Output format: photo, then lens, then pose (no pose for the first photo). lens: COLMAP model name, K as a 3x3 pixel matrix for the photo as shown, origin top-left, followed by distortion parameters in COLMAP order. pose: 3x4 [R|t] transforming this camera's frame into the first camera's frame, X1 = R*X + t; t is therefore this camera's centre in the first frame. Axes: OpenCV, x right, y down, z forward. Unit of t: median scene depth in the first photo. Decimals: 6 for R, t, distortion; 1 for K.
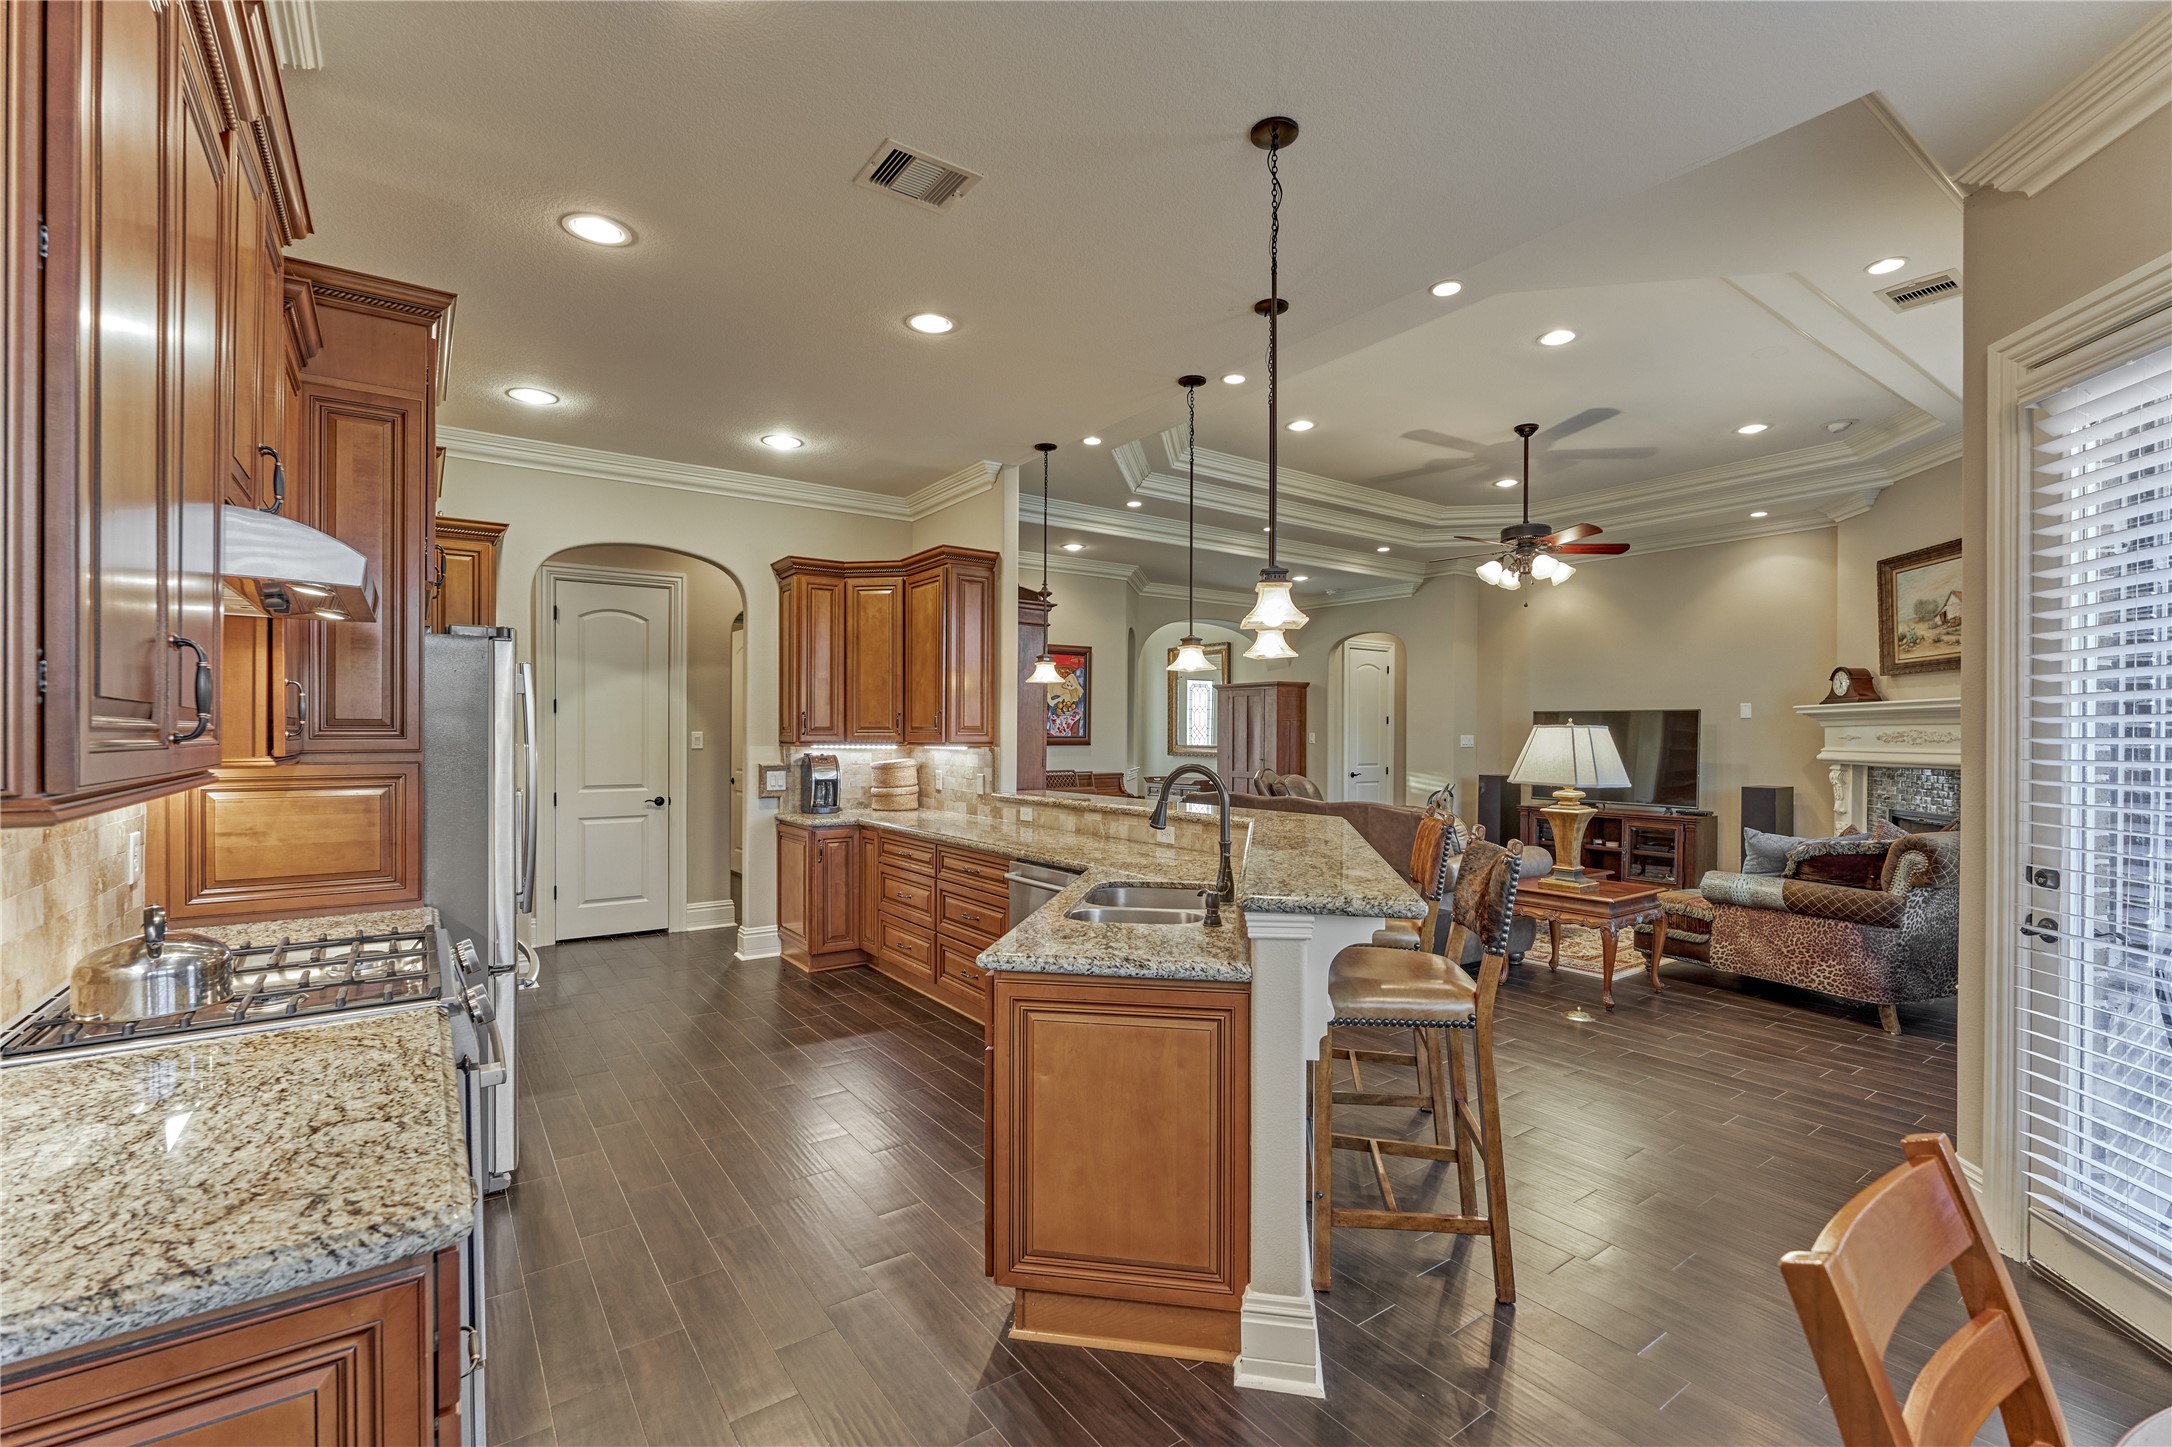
lens RADIAL K [[952.2, 0, 1093.7], [0, 952.2, 731.6], [0, 0, 1]] dist [-0.001904, -0.000338]
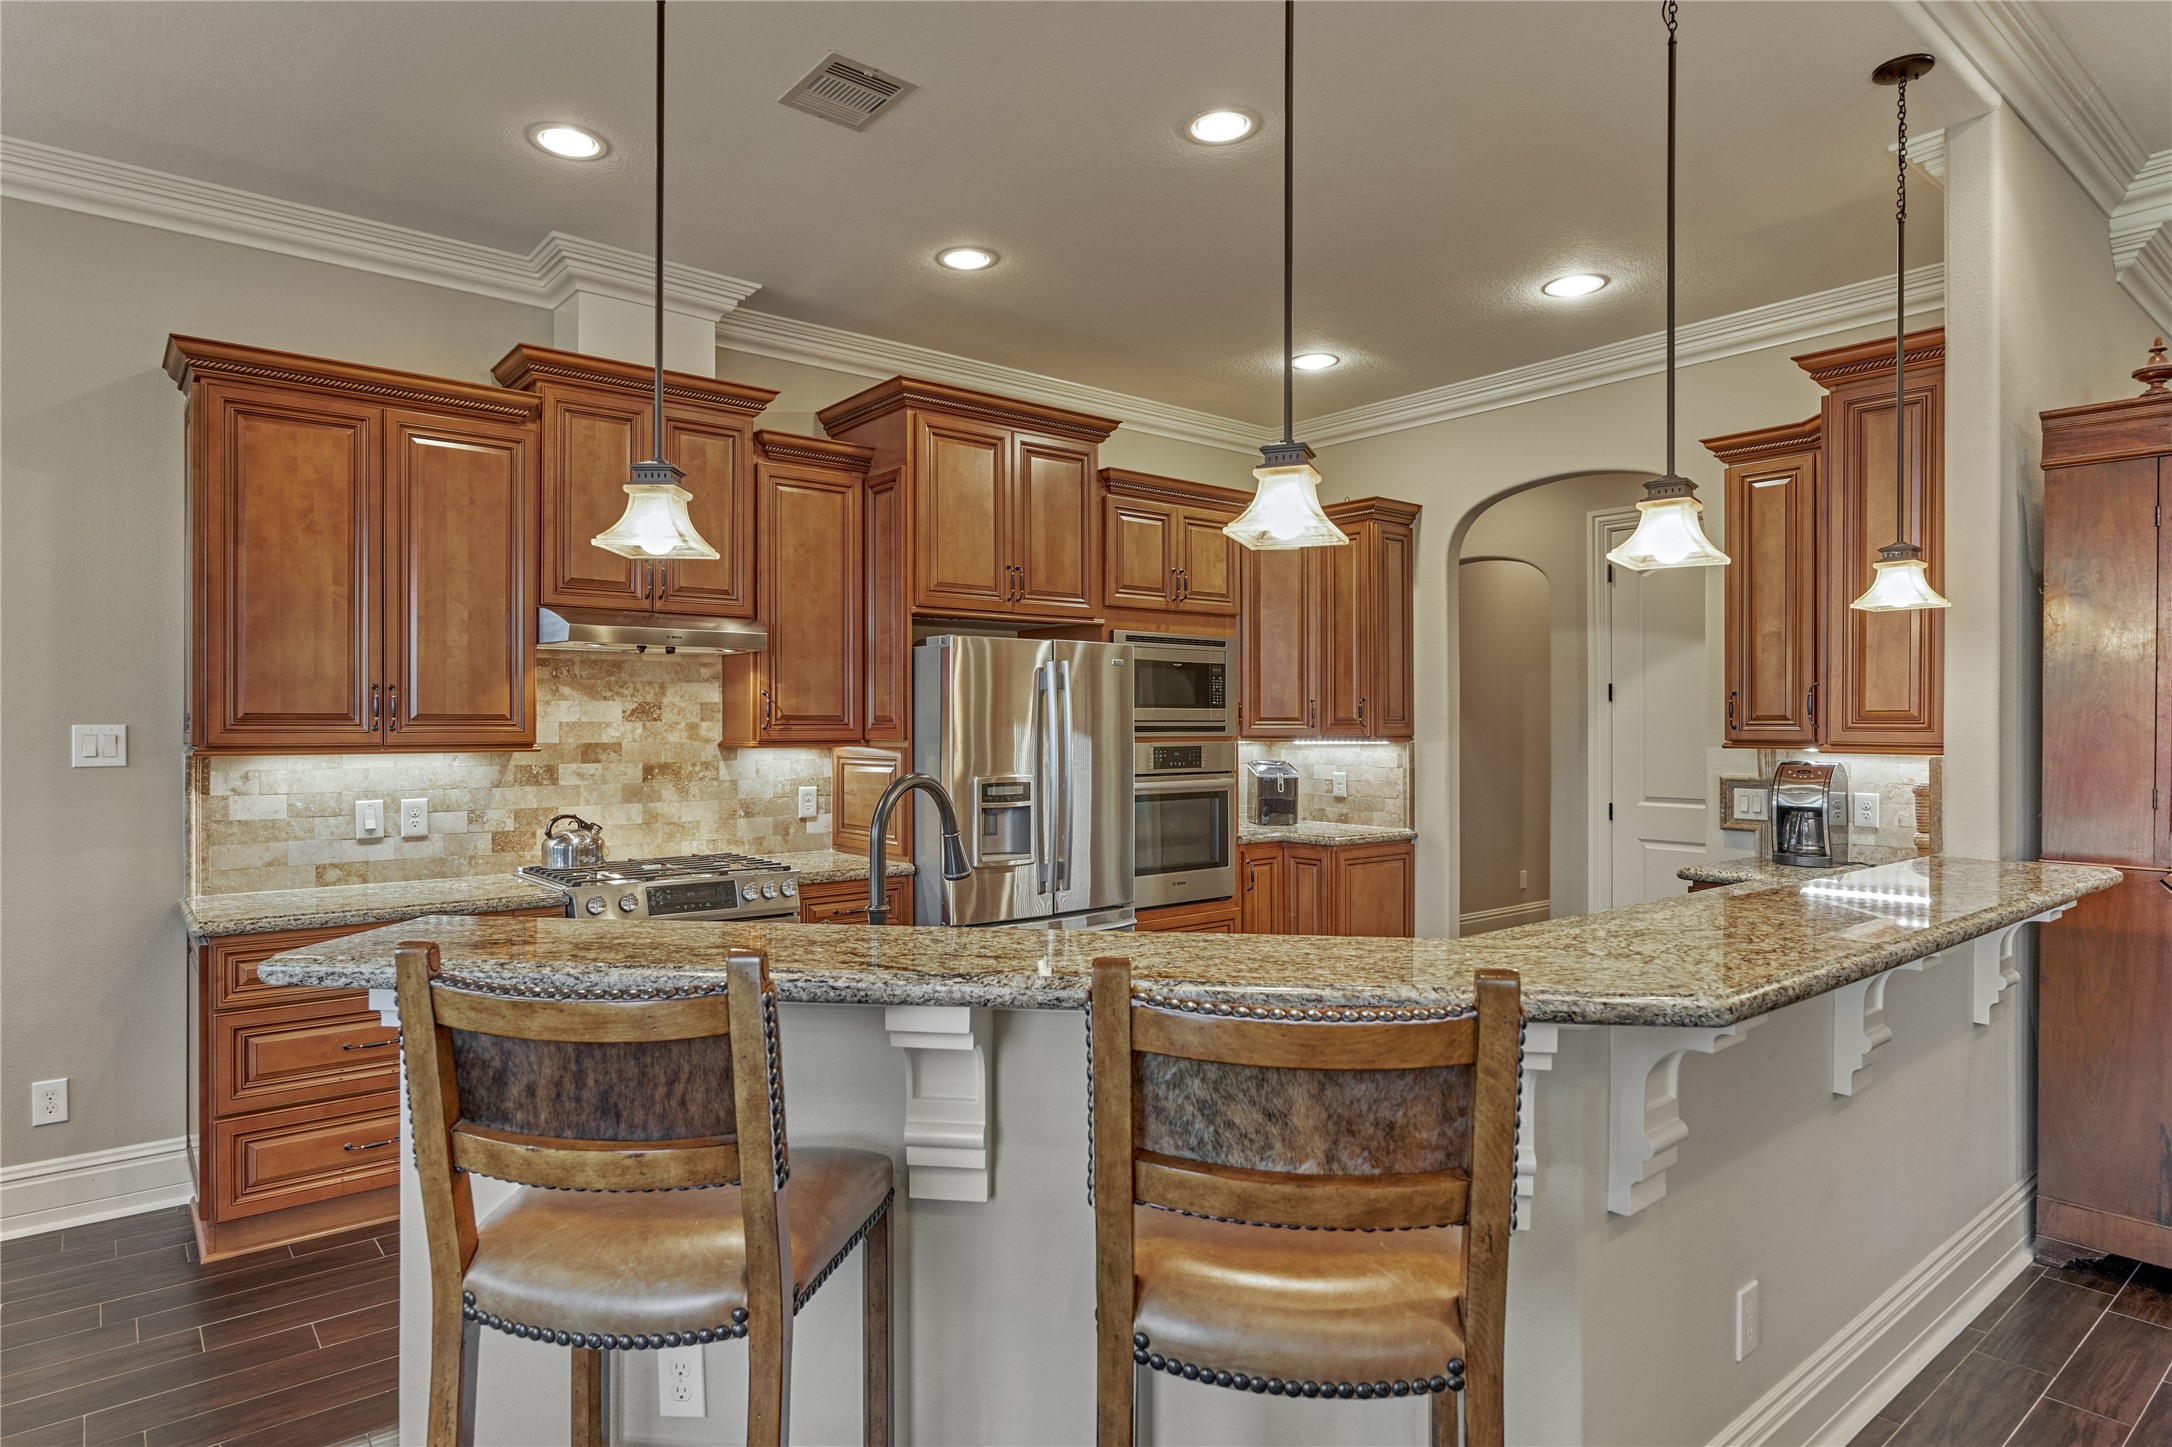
lens RADIAL K [[1207.6, 0, 1044.9], [0, 1207.6, 720.6], [0, 0, 1]] dist [0.000464, -0.004806]
pose [[0.048789, -0.006449, -0.998788, 0.440270], [0.000818, 0.999979, -0.006417, 0.002487], [0.998809, -0.000504, 0.048793, 0.531631]]
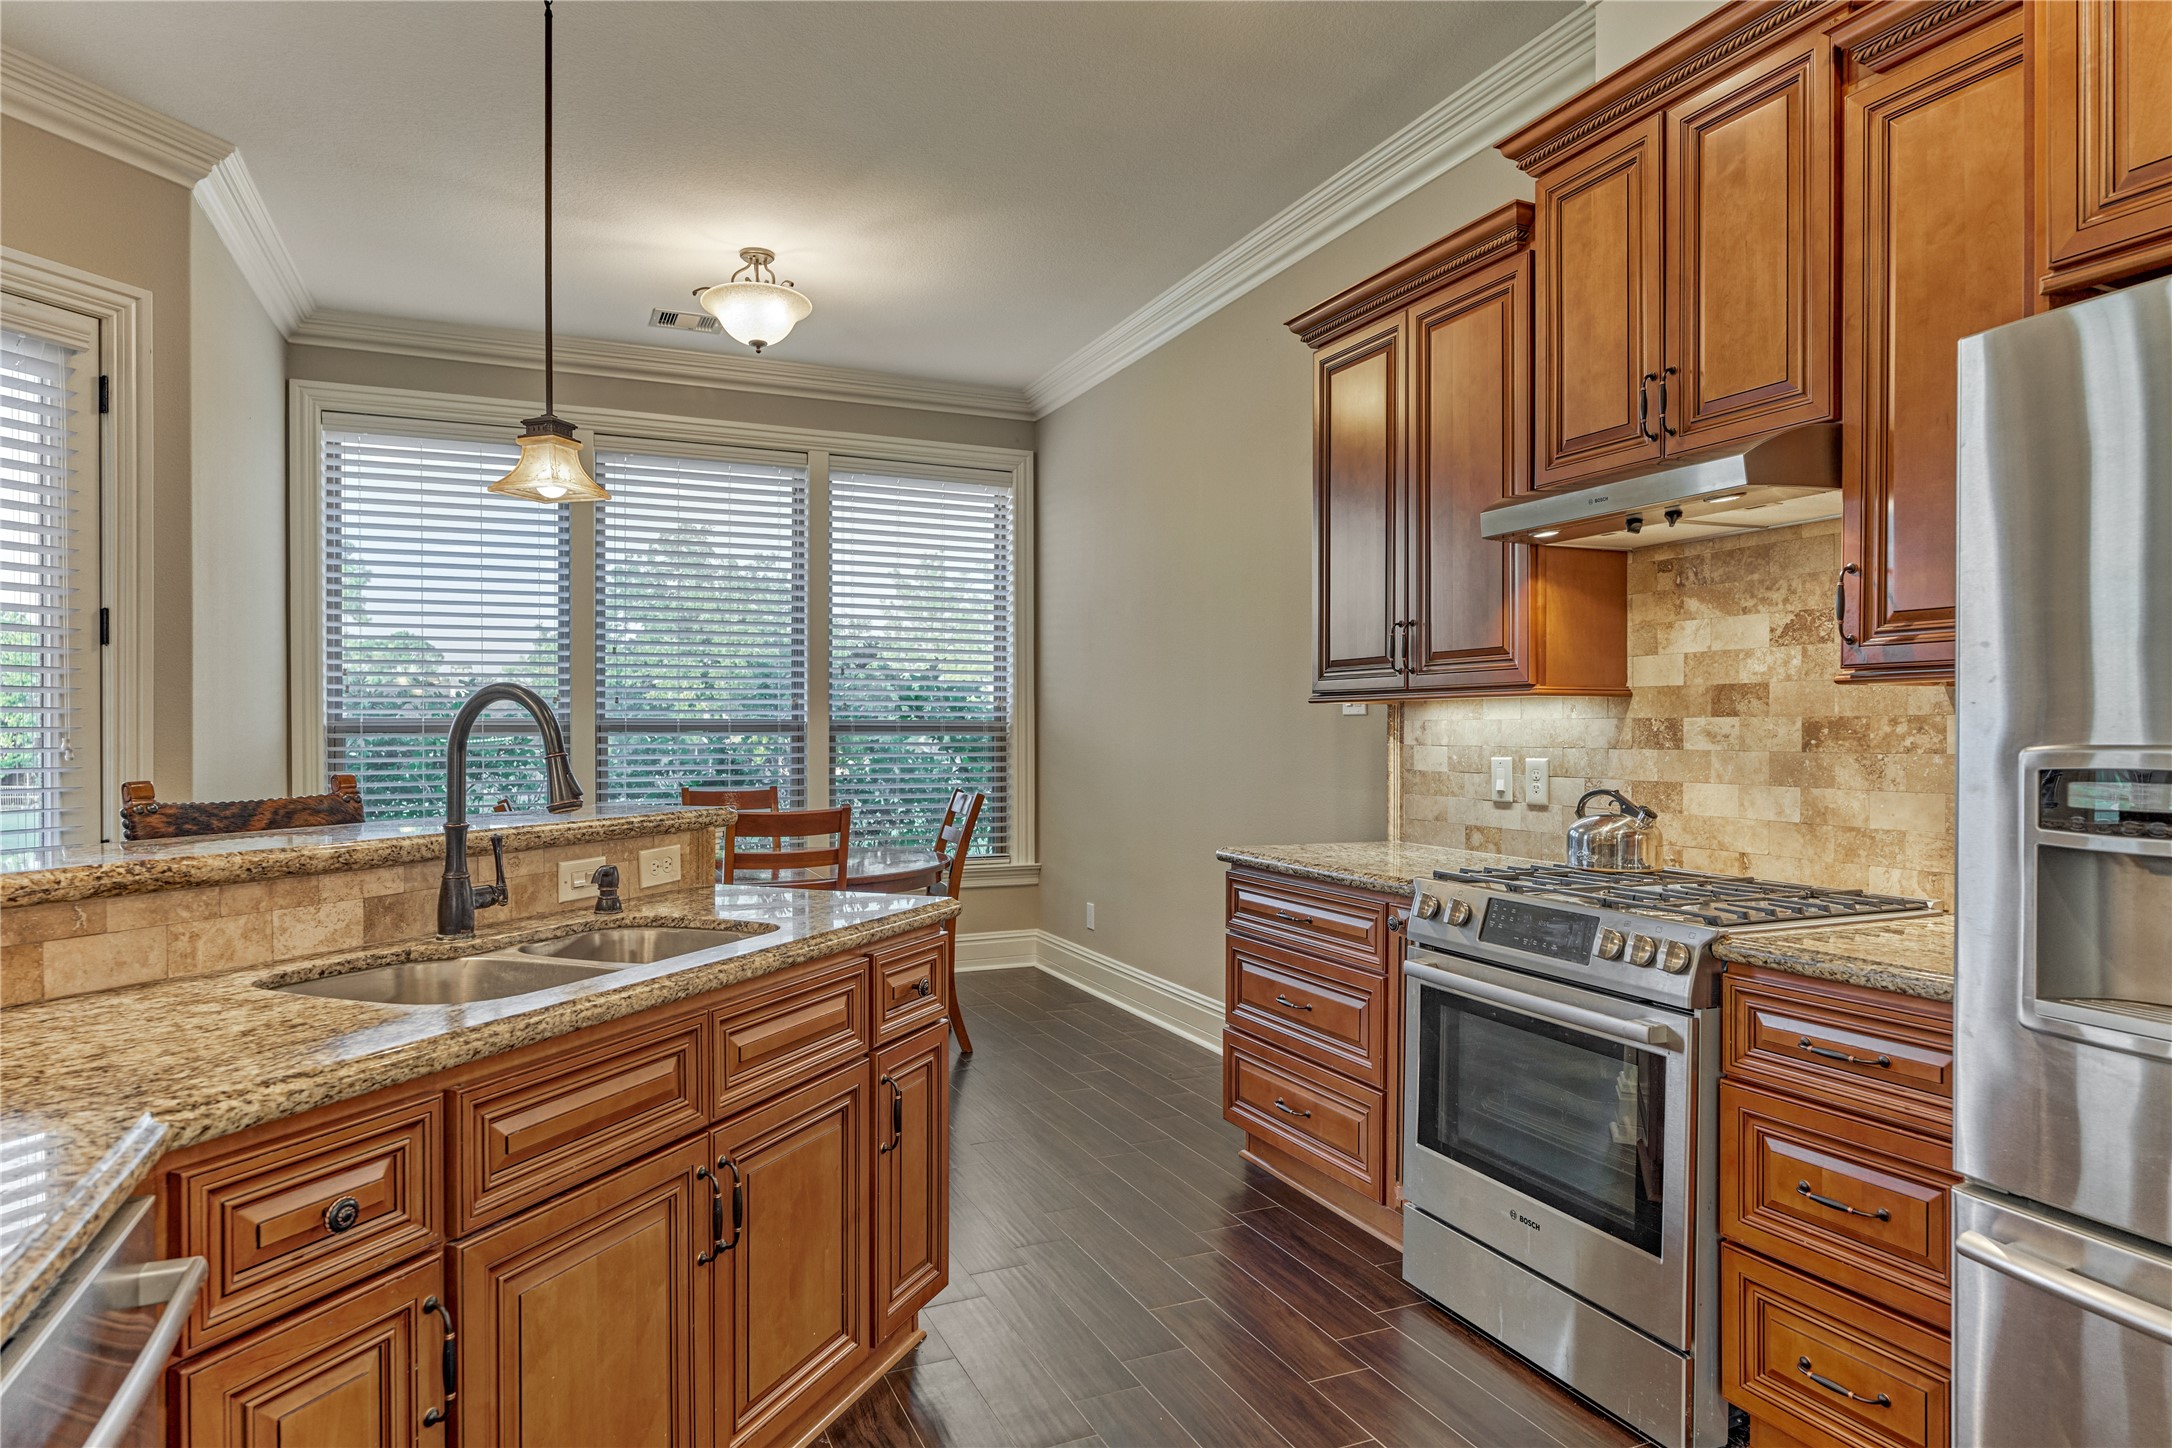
lens RADIAL K [[1255.9, 0, 1082.9], [0, 1255.9, 735.7], [0, 0, 1]] dist [-0.002368, 0.000636]
pose [[-0.978955, -0.005896, 0.203993, -0.180960], [-0.005053, 0.999976, 0.004655, 0.030407], [-0.204016, 0.003527, -0.978961, 0.815802]]
